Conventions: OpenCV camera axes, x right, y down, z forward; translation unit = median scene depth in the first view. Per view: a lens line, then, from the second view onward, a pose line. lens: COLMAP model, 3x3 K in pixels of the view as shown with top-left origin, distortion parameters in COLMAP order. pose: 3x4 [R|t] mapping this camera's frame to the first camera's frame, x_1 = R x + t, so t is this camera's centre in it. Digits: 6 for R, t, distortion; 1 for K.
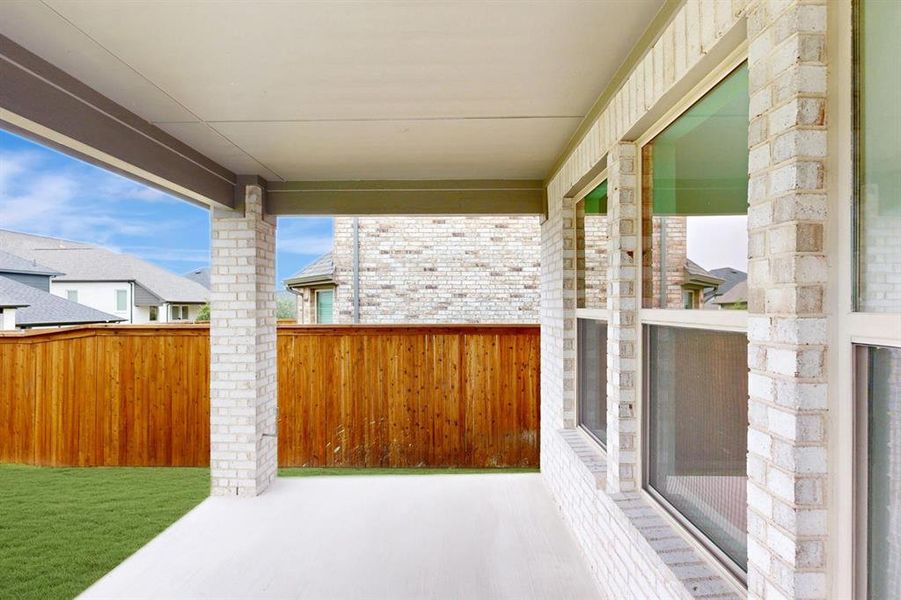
lens RADIAL K [[408.0, 0, 451.3], [0, 408.0, 303.4], [0, 0, 1]] dist [0.001196, 0.000183]
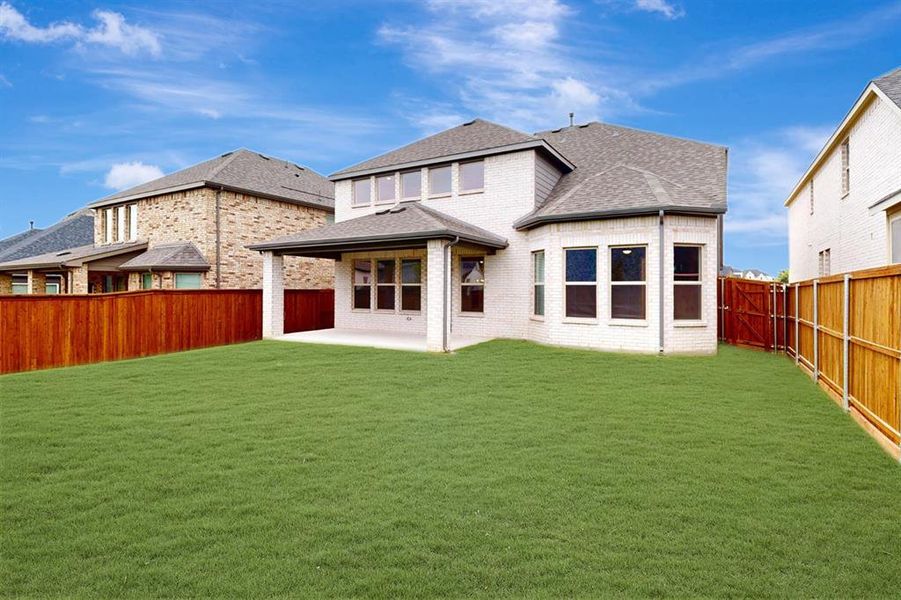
lens RADIAL K [[443.0, 0, 446.5], [0, 443.0, 288.3], [0, 0, 1]] dist [-0.005601, -0.000050]
pose [[0.505392, 0.006515, 0.862865, -1.533091], [-0.009998, 0.999949, -0.001694, 0.028239], [-0.862832, -0.007771, 0.505431, -1.058707]]
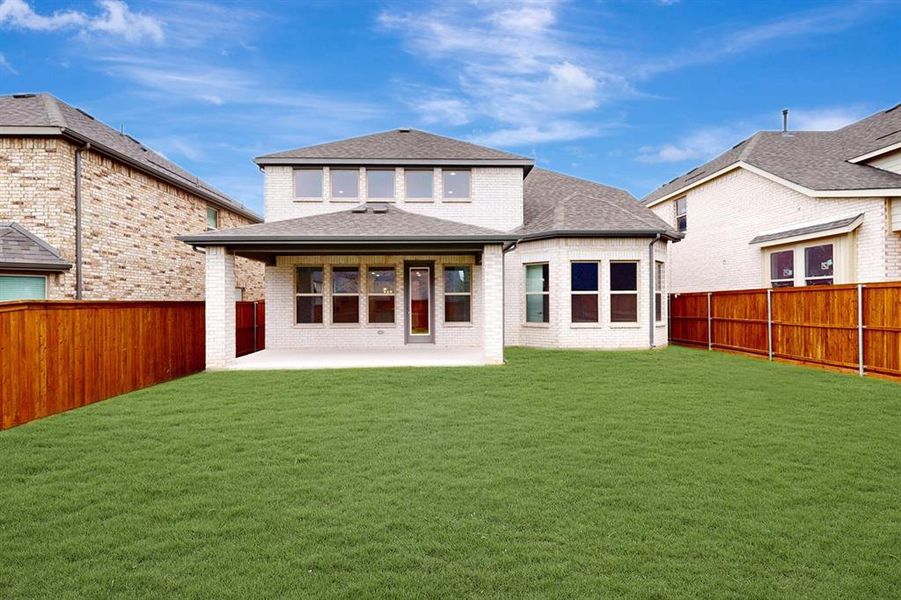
lens RADIAL K [[397.8, 0, 443.8], [0, 397.8, 299.6], [0, 0, 1]] dist [0.002300, -0.000507]
pose [[-0.033207, 0.008897, 0.999409, -1.519290], [-0.000285, 0.999960, -0.008912, 0.045481], [-0.999448, -0.000581, -0.033203, -0.105549]]
